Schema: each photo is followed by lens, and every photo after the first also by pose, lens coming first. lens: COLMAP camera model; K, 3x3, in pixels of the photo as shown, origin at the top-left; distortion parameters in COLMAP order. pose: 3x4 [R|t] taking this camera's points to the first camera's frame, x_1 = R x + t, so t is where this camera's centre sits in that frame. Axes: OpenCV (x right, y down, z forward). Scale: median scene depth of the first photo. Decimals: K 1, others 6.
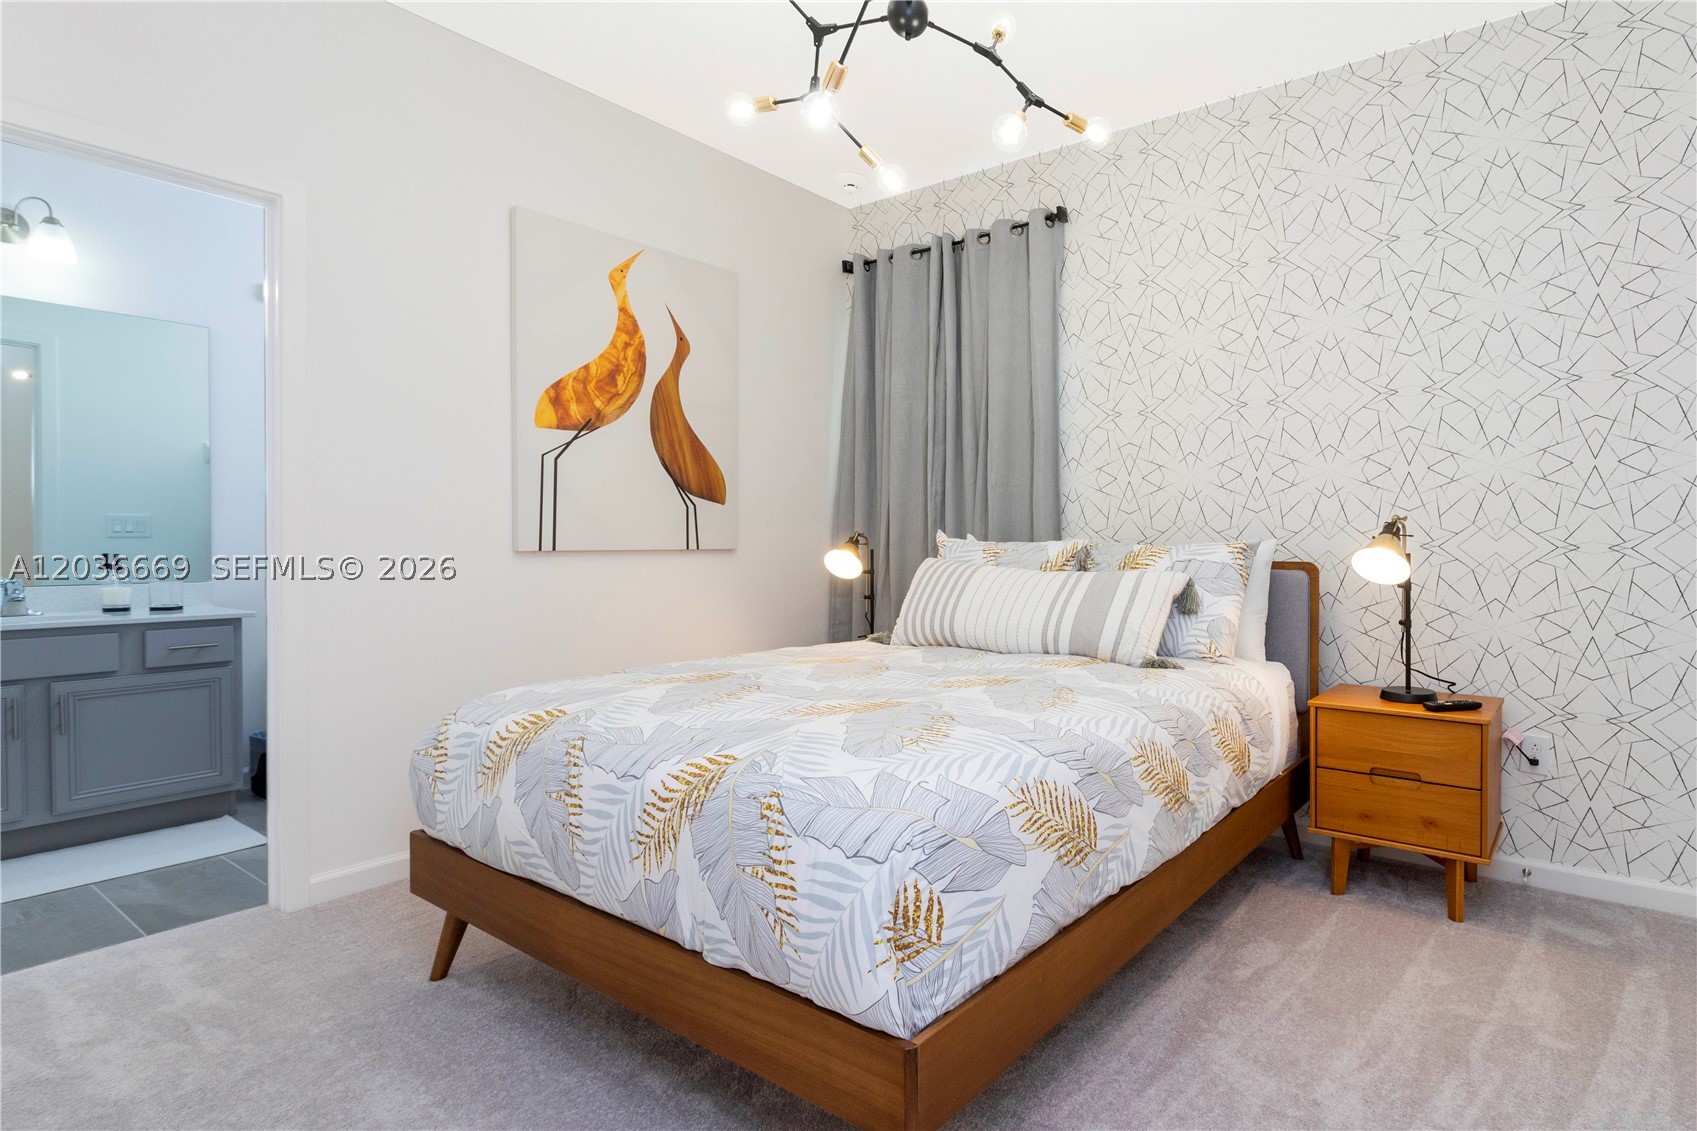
lens RADIAL K [[812.7, 0, 848.5], [0, 812.7, 565.5], [0, 0, 1]] dist [-0.004359, 0.000121]
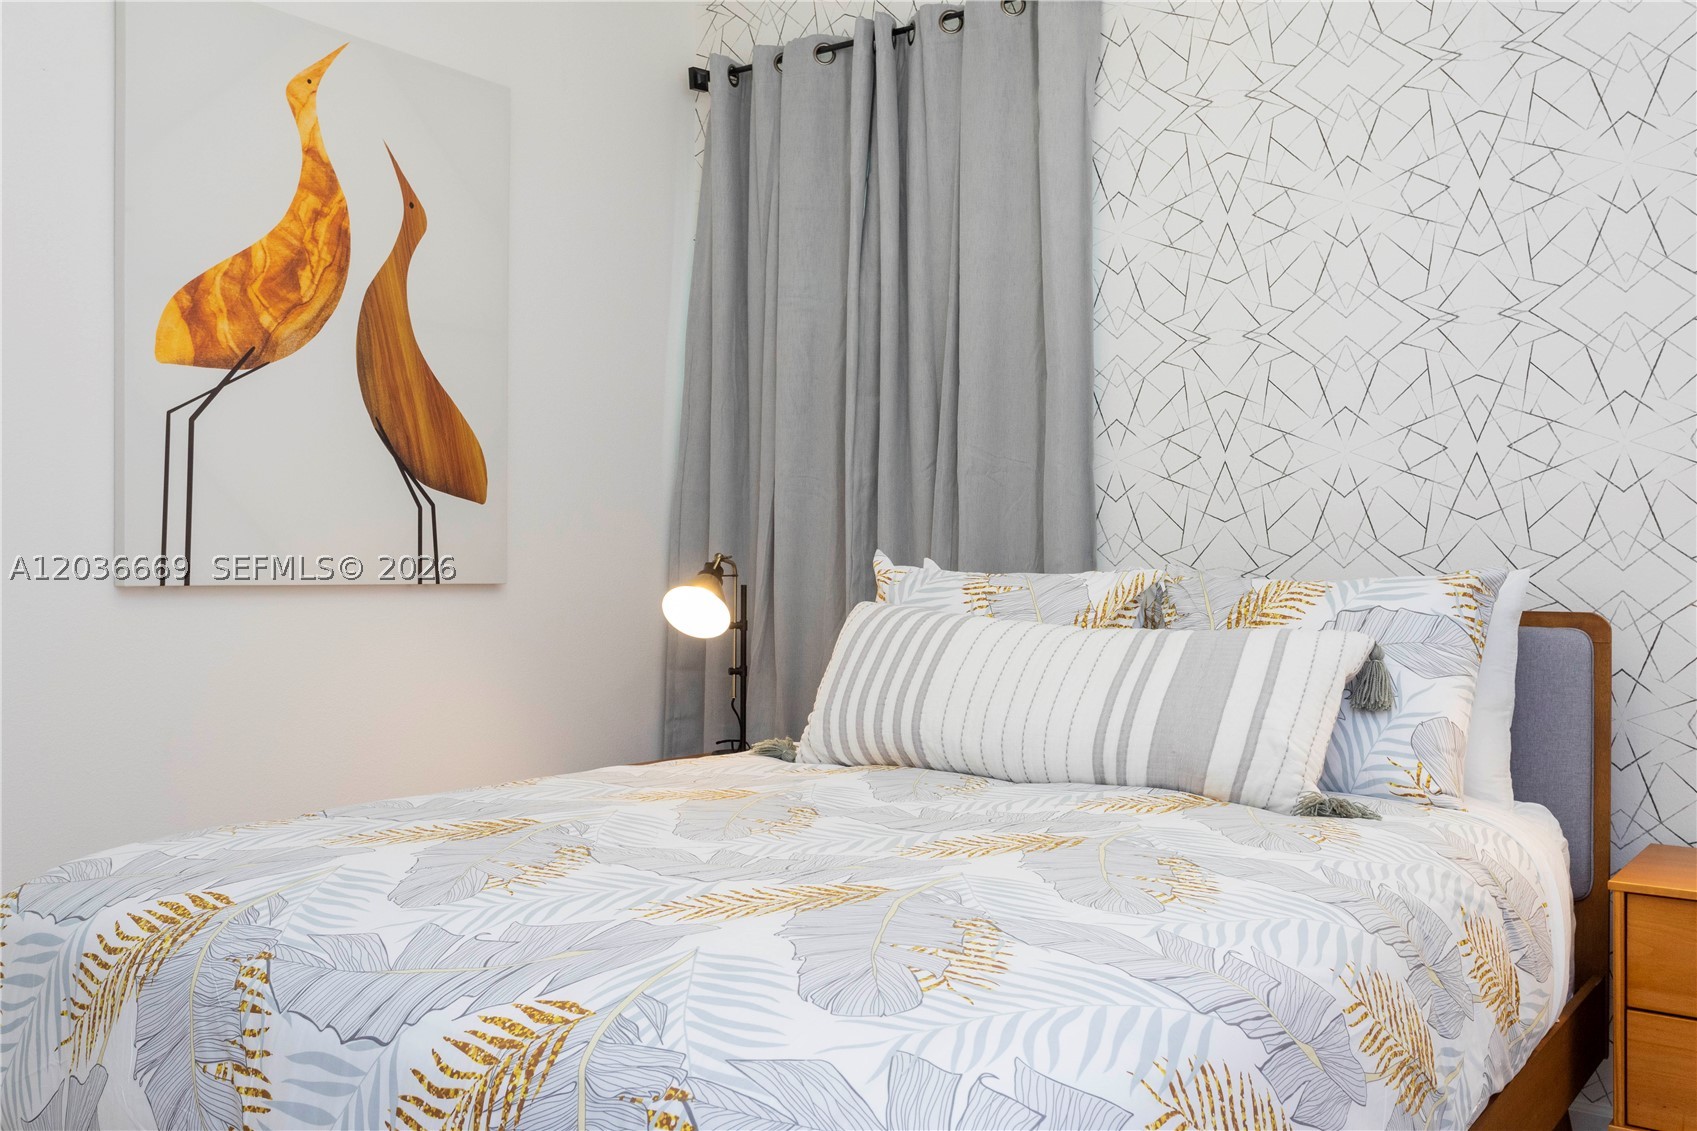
lens RADIAL K [[1850.6, 0, 848.4], [0, 1850.6, 608.9], [0, 0, 1]] dist [0.021924, -0.015033]
pose [[0.998679, 0.004572, -0.051183, 0.147178], [-0.005211, 0.999910, -0.012357, 0.010501], [0.051122, 0.012607, 0.998613, -0.229896]]
